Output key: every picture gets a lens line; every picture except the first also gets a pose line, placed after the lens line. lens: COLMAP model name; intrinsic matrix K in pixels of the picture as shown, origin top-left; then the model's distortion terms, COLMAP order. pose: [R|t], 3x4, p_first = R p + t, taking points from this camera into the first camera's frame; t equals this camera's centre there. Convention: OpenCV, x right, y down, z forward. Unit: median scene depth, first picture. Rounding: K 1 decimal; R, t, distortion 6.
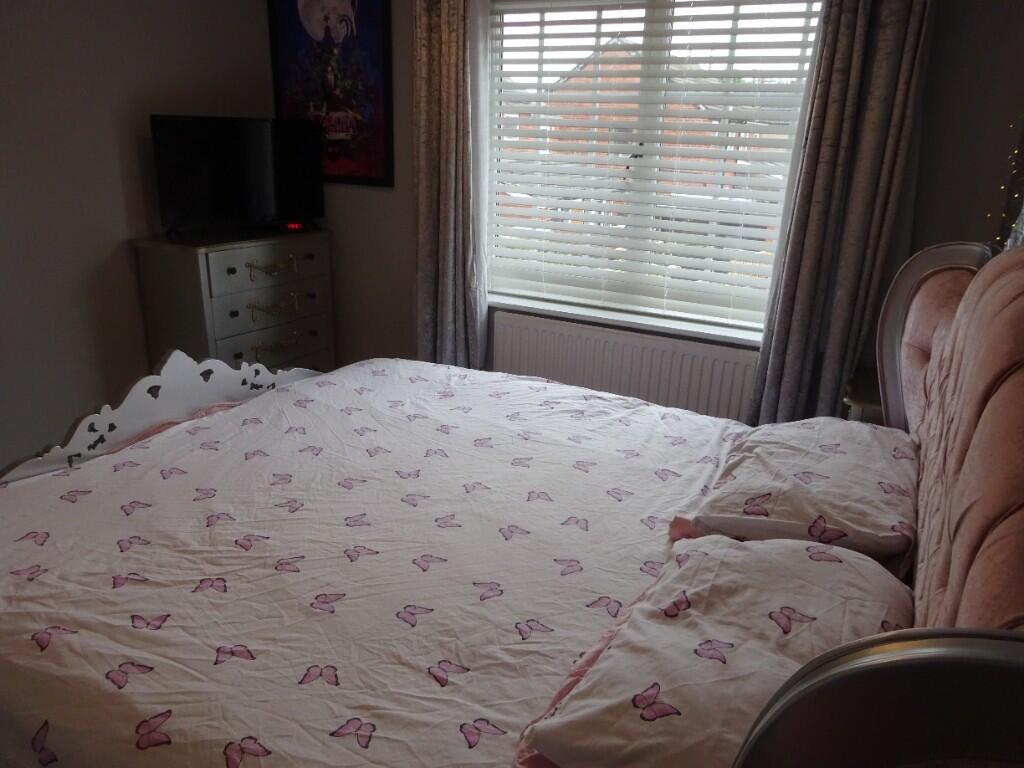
lens RADIAL K [[761.6, 0, 507.3], [0, 761.6, 383.0], [0, 0, 1]] dist [-0.002057, 0.032212]
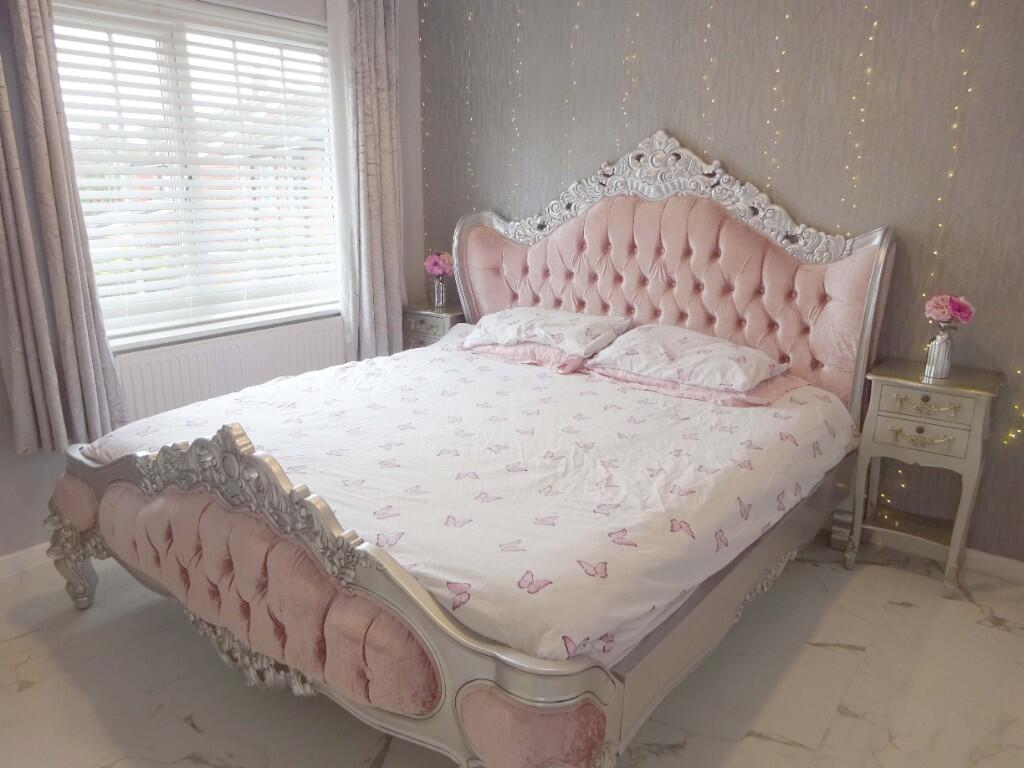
lens RADIAL K [[761.6, 0, 507.3], [0, 761.6, 383.0], [0, 0, 1]] dist [-0.002057, 0.032212]
pose [[0.136721, -0.278930, 0.950529, -1.263271], [0.318067, 0.921094, 0.224543, -0.187414], [-0.938158, 0.271632, 0.214651, 0.604632]]
